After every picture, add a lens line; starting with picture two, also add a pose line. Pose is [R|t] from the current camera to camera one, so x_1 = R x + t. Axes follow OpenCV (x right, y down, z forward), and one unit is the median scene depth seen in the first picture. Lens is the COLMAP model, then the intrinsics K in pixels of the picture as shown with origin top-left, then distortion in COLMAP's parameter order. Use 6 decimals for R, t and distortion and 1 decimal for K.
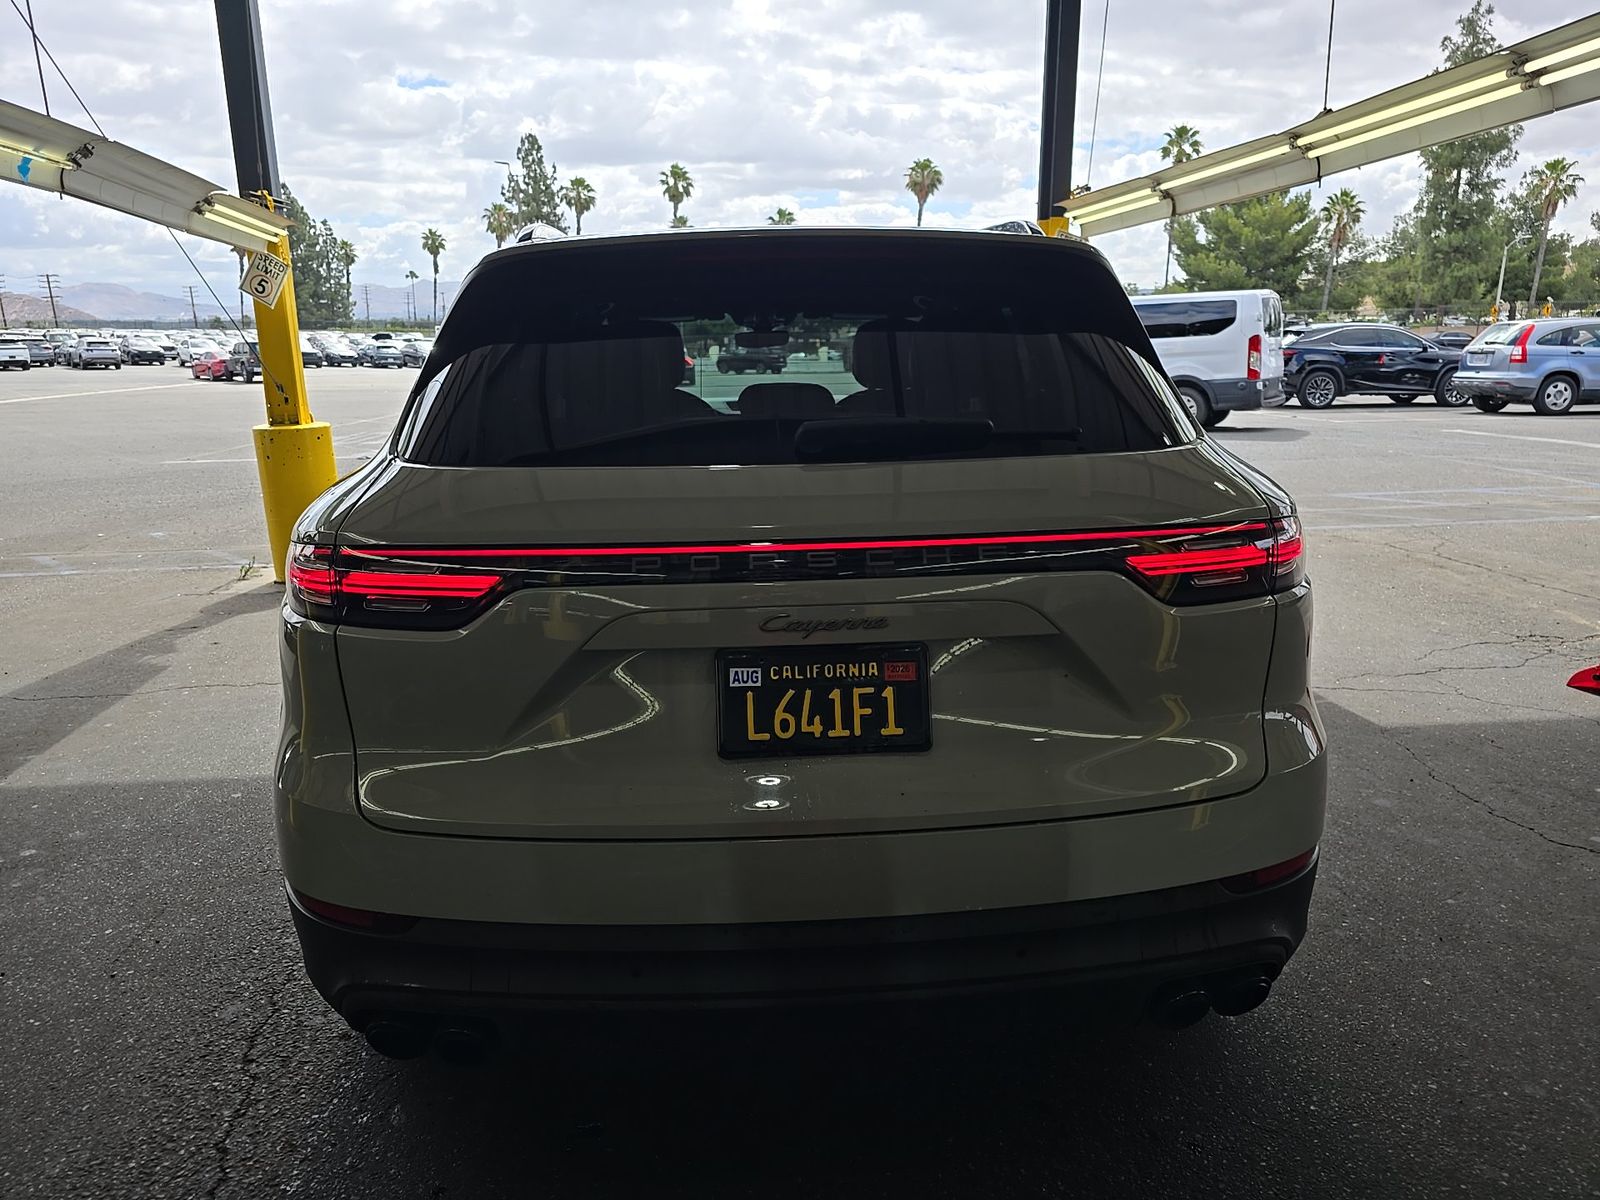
lens RADIAL K [[1089.6, 0, 802.5], [0, 1089.6, 610.0], [0, 0, 1]] dist [0.040090, -0.034568]
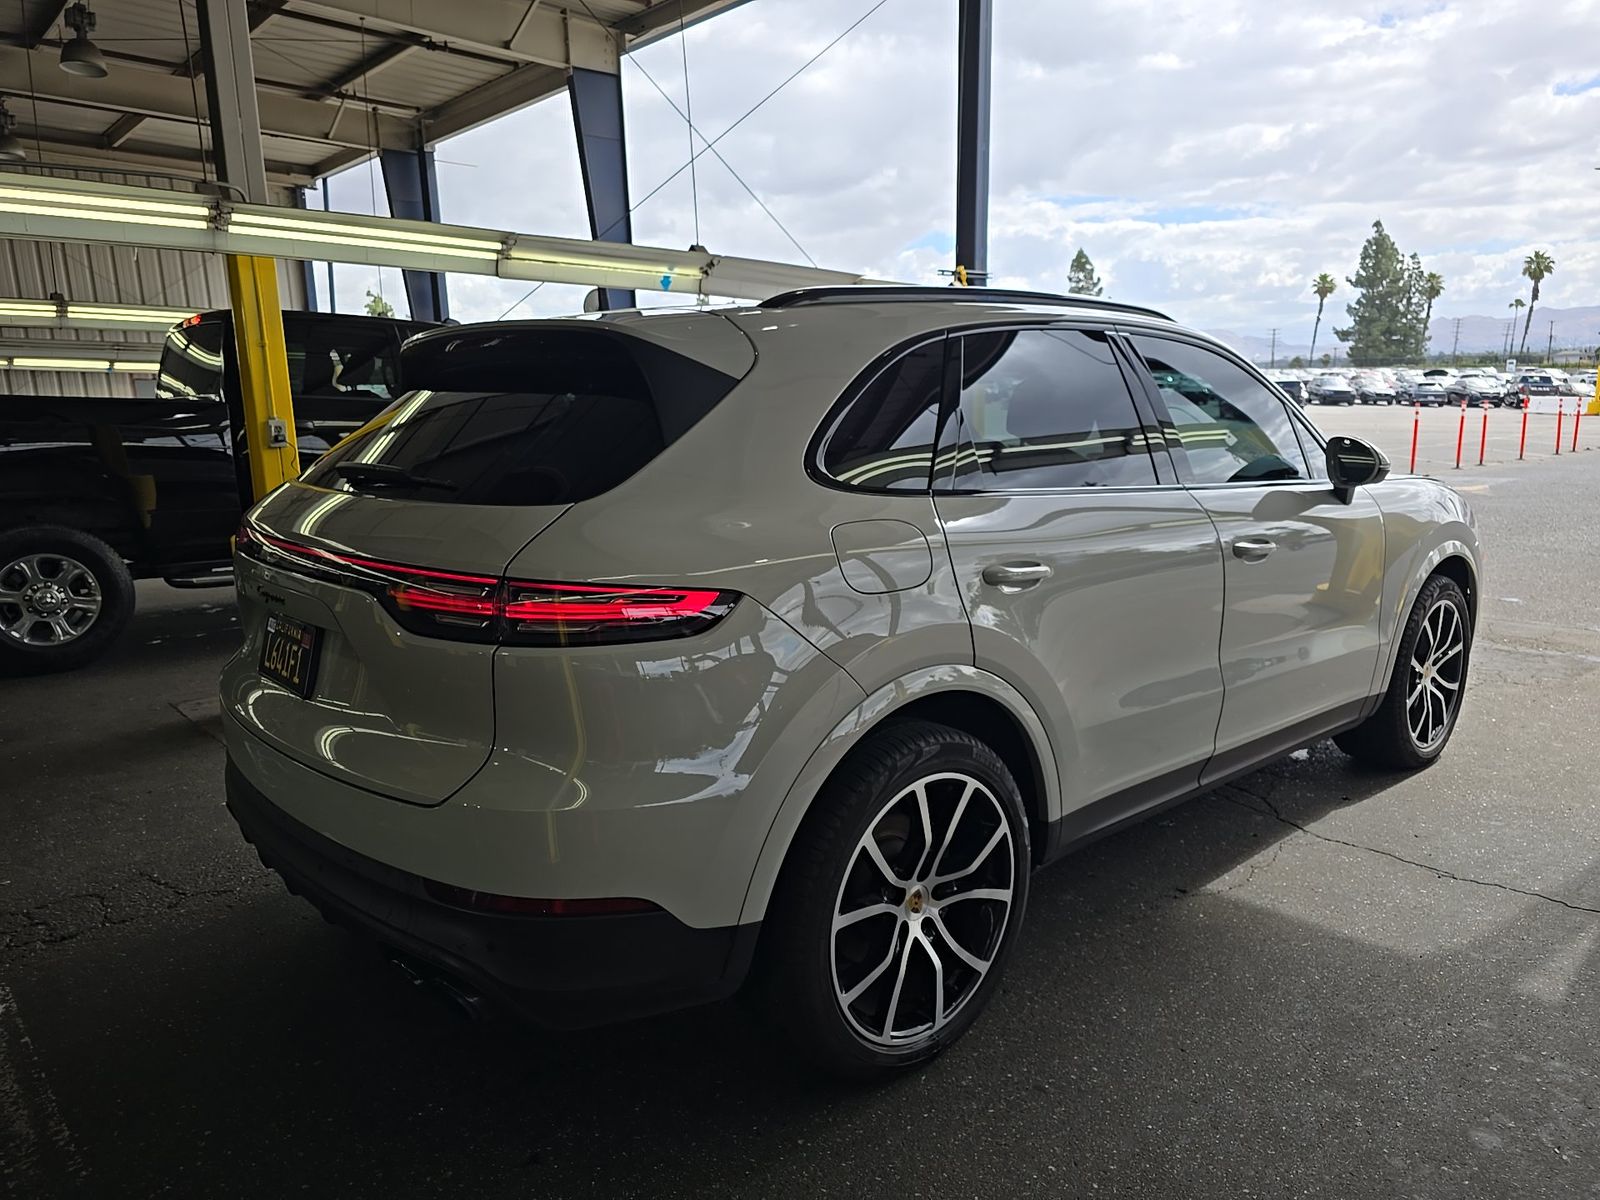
lens RADIAL K [[1089.6, 0, 802.5], [0, 1089.6, 610.0], [0, 0, 1]] dist [0.040090, -0.034568]
pose [[0.604350, 0.158093, -0.780877, 0.139760], [-0.182786, 0.981485, 0.057242, -0.015966], [0.775468, 0.108139, 0.622057, 0.053602]]
